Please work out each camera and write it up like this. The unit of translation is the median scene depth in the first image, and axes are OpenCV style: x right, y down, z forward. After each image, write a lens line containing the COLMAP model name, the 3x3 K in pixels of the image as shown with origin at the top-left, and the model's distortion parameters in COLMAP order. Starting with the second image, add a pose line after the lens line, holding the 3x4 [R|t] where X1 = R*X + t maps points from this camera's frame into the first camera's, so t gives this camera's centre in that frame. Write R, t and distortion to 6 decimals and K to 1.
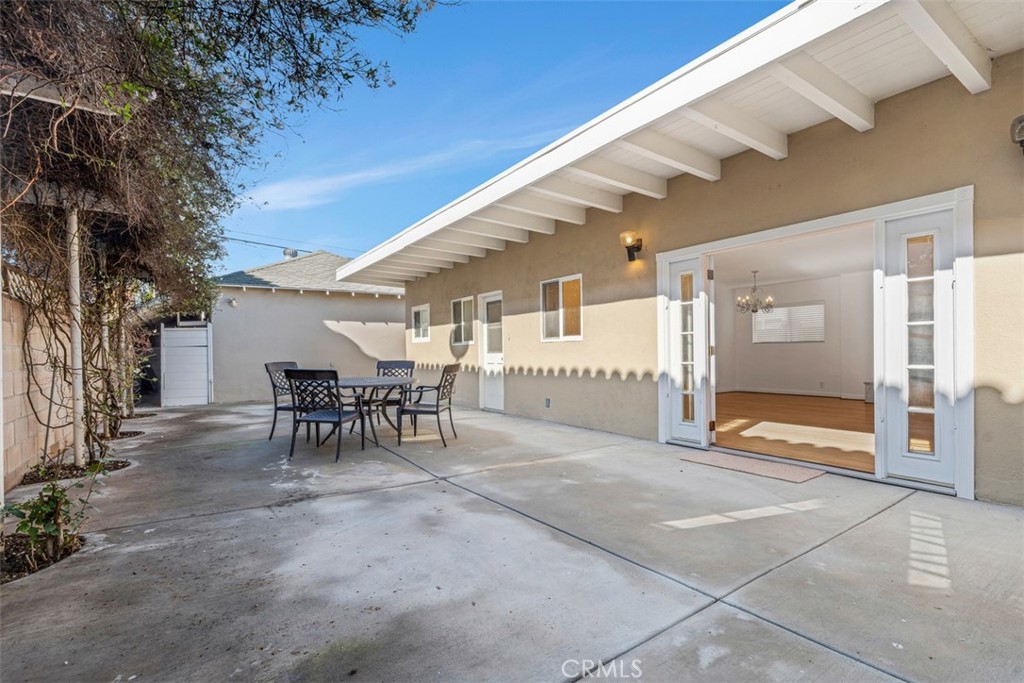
lens RADIAL K [[466.4, 0, 521.3], [0, 466.4, 344.3], [0, 0, 1]] dist [0.002934, -0.000304]
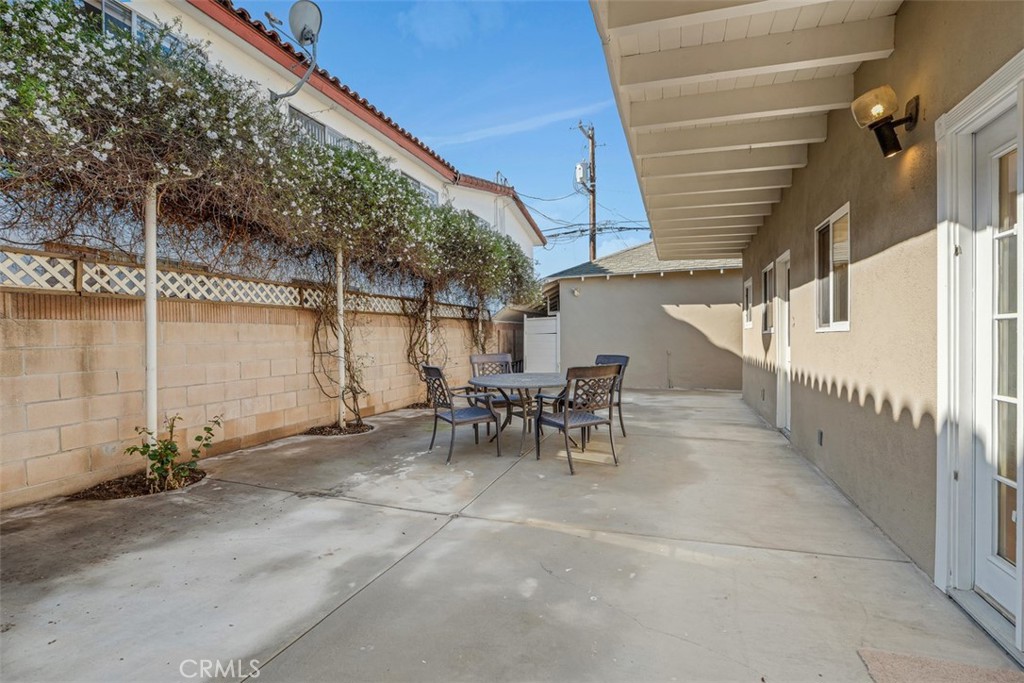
lens RADIAL K [[488.6, 0, 512.0], [0, 488.6, 341.5], [0, 0, 1]] dist [-0.000093, -0.000114]
pose [[0.600671, 0.014576, -0.799364, 0.413492], [0.011153, 0.999584, 0.026607, -0.019081], [0.799419, -0.024897, 0.600258, 0.455357]]
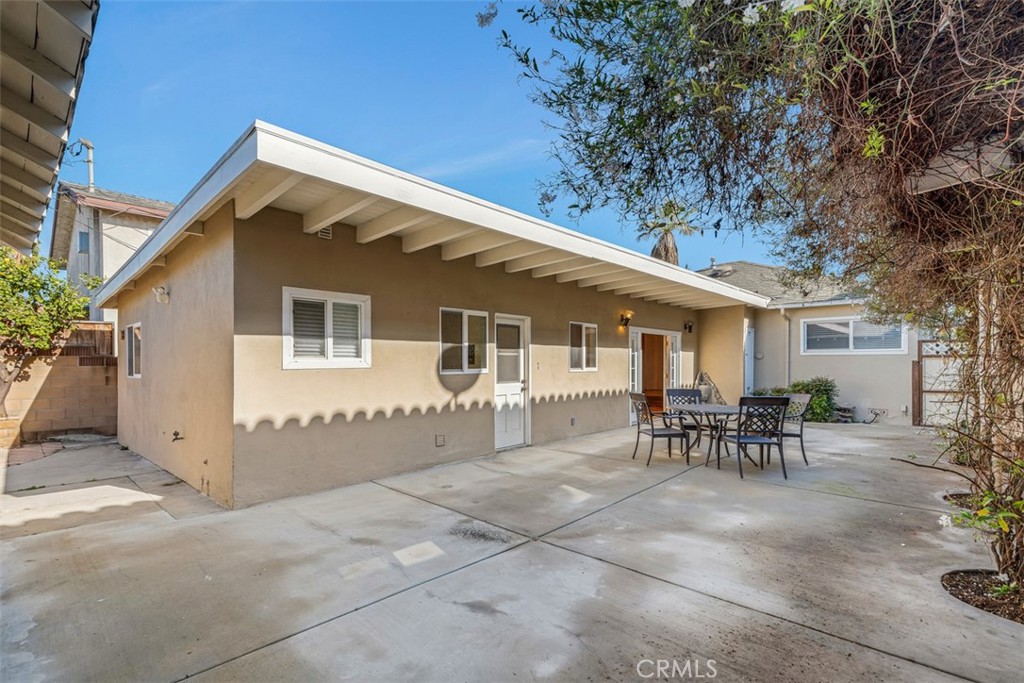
lens RADIAL K [[477.6, 0, 518.8], [0, 477.6, 355.0], [0, 0, 1]] dist [0.000137, 0.000270]
pose [[-0.225777, 0.033047, 0.973618, -1.517478], [-0.008861, 0.999313, -0.035974, -0.003788], [-0.974139, -0.016749, -0.225329, 1.910902]]
